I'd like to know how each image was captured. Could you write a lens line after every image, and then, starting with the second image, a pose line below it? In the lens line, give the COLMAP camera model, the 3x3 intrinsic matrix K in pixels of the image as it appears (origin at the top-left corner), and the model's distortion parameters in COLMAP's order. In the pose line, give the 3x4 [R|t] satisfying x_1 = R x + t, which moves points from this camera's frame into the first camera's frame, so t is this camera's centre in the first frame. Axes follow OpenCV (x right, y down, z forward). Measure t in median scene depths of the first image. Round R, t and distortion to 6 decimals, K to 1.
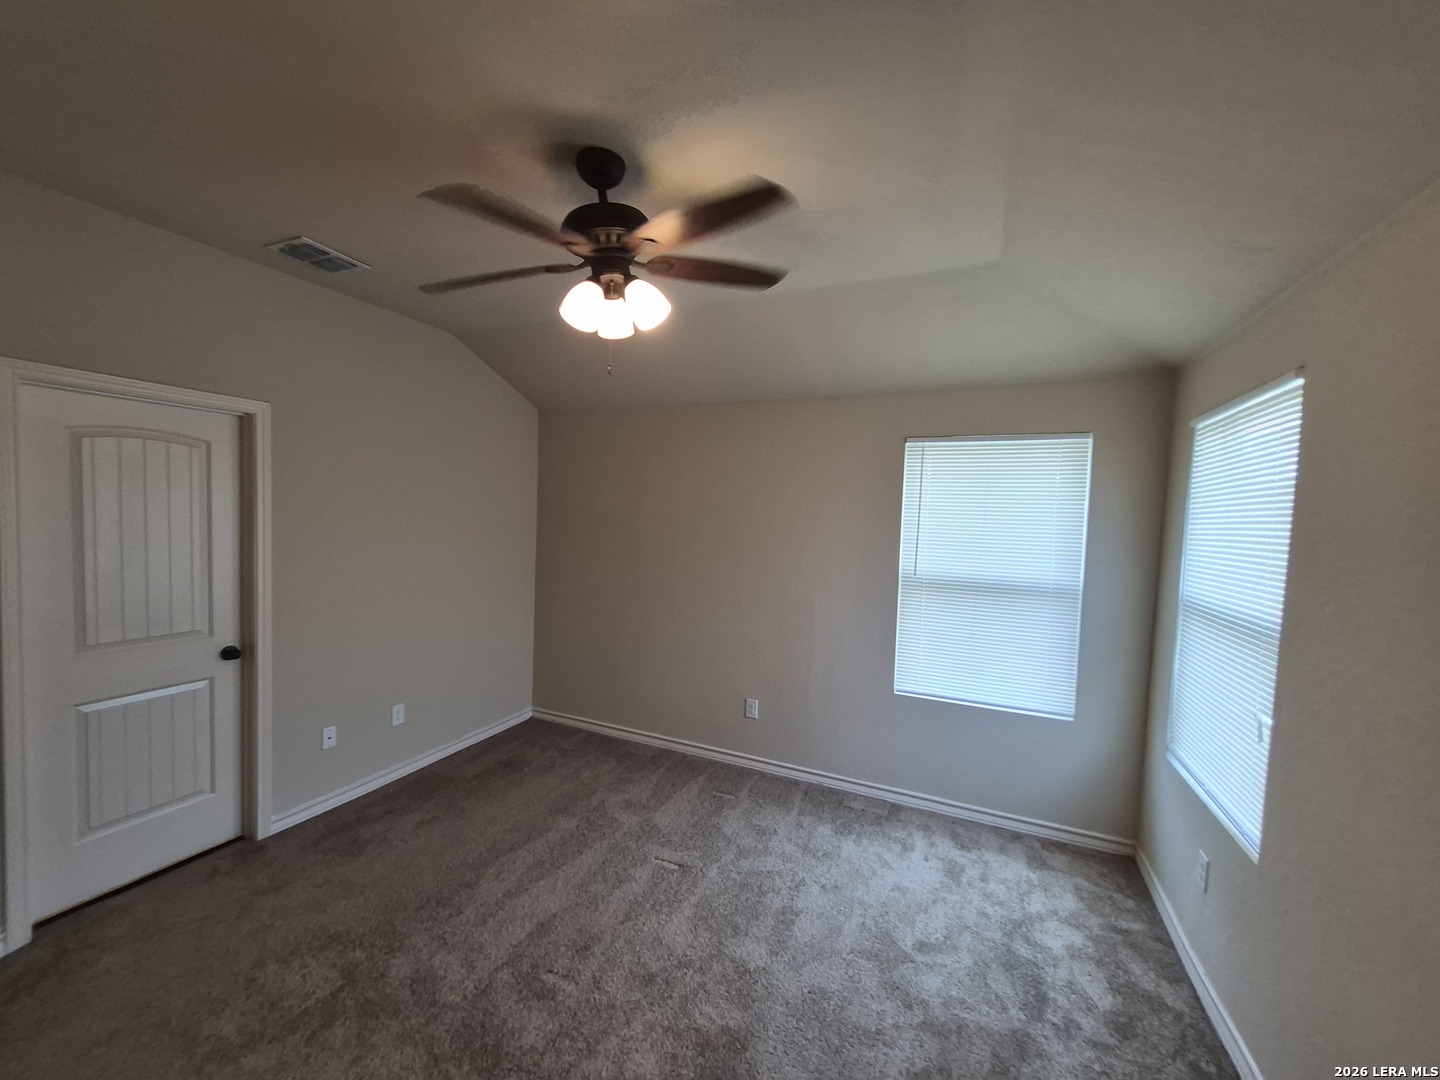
lens RADIAL K [[566.0, 0, 708.5], [0, 566.0, 541.6], [0, 0, 1]] dist [0.011376, -0.004142]
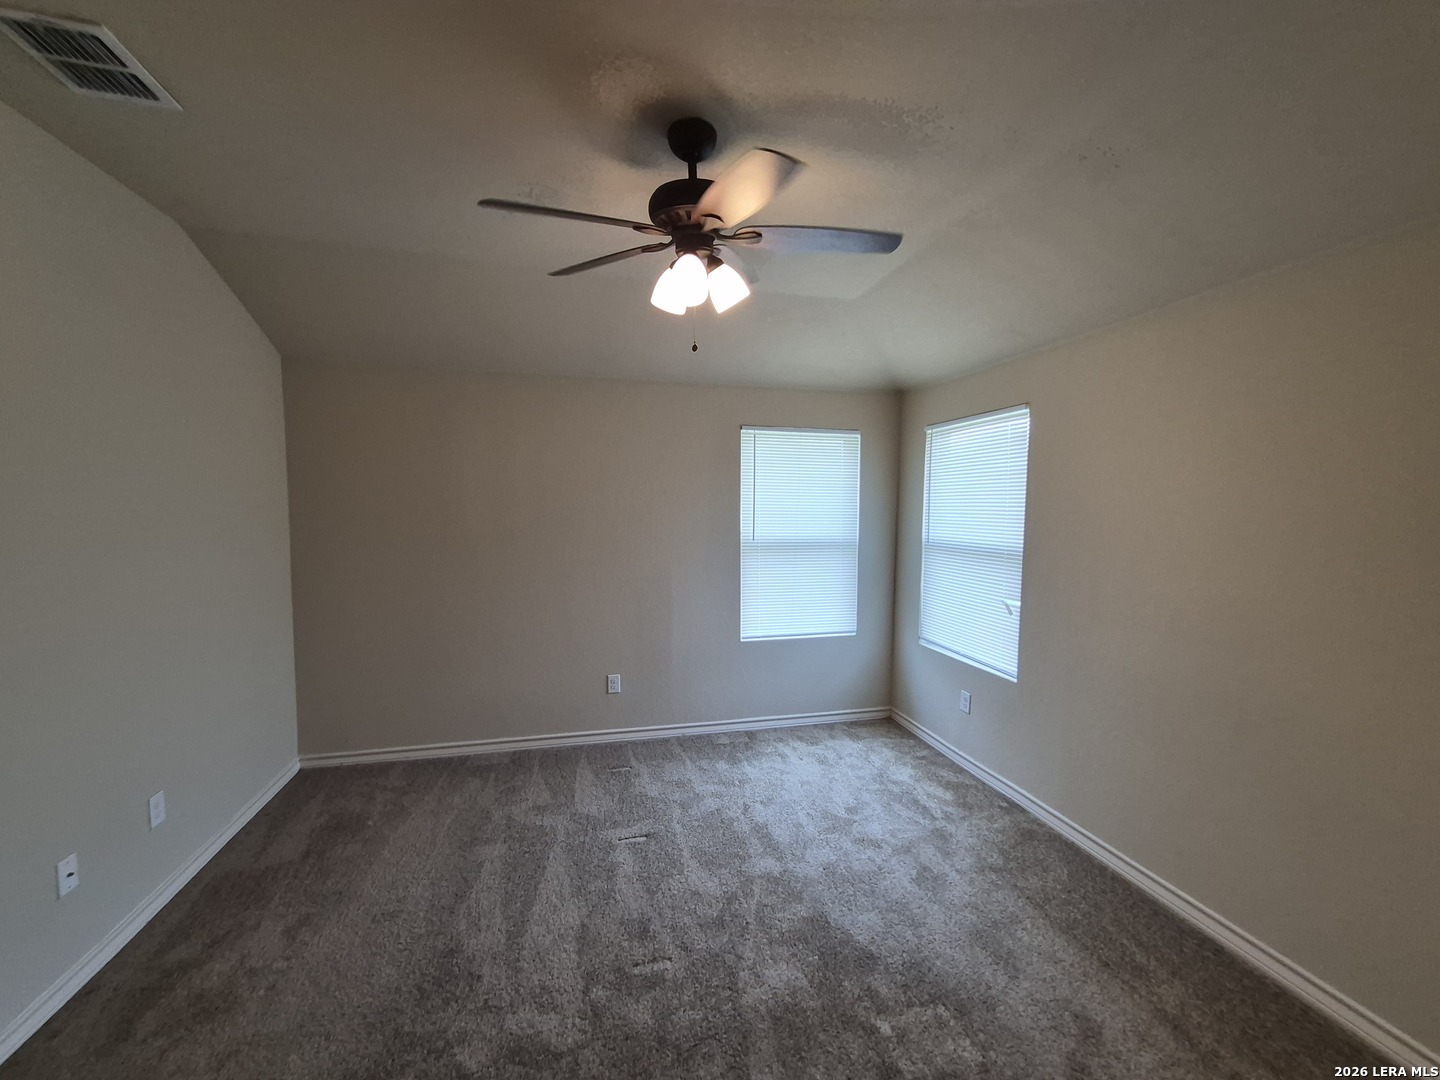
lens RADIAL K [[566.3, 0, 709.8], [0, 566.3, 544.2], [0, 0, 1]] dist [0.009076, -0.000261]
pose [[0.789136, -0.072572, 0.609916, -0.531483], [0.048159, 0.997249, 0.056349, -0.007431], [-0.612327, -0.015094, 0.790460, 0.122068]]
